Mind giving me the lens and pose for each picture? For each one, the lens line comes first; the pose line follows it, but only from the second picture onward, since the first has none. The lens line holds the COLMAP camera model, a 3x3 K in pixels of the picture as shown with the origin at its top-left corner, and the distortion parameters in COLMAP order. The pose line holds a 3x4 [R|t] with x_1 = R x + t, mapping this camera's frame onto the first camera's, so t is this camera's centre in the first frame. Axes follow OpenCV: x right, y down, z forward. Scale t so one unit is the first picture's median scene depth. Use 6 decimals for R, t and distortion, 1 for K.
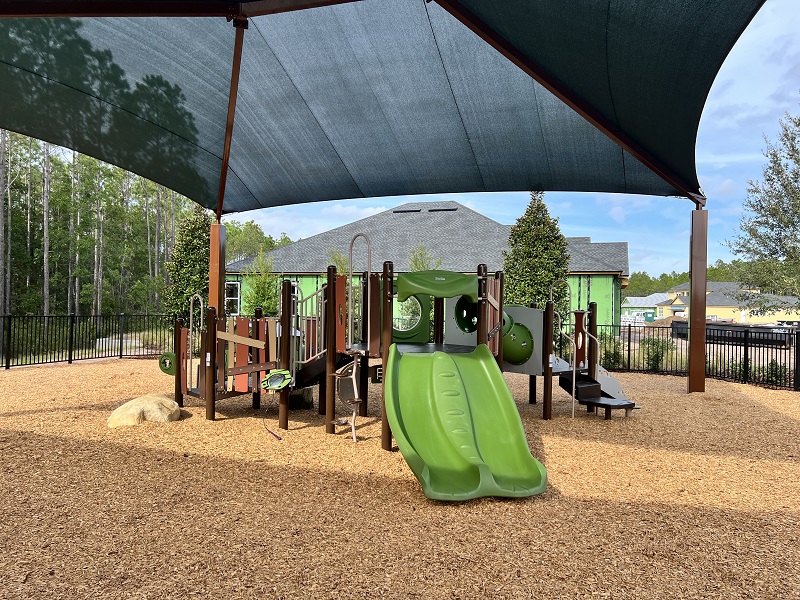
lens RADIAL K [[607.8, 0, 400.5], [0, 607.8, 303.8], [0, 0, 1]] dist [0.003403, 0.000545]
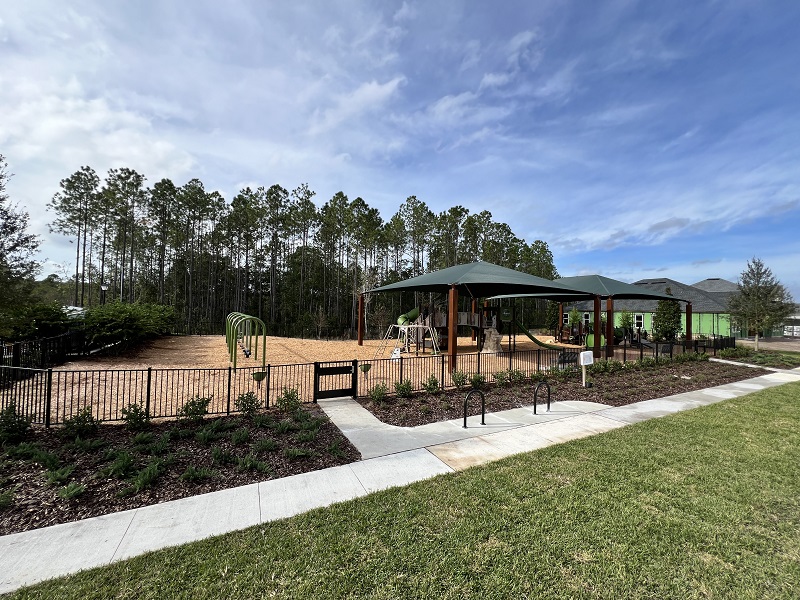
lens RADIAL K [[314.0, 0, 398.1], [0, 314.0, 303.5], [0, 0, 1]] dist [-0.003028, -0.000256]
pose [[0.719220, -0.012069, -0.694678, 0.276442], [-0.005763, 0.999711, -0.023335, -0.052326], [0.694759, 0.020786, 0.718943, -0.939382]]
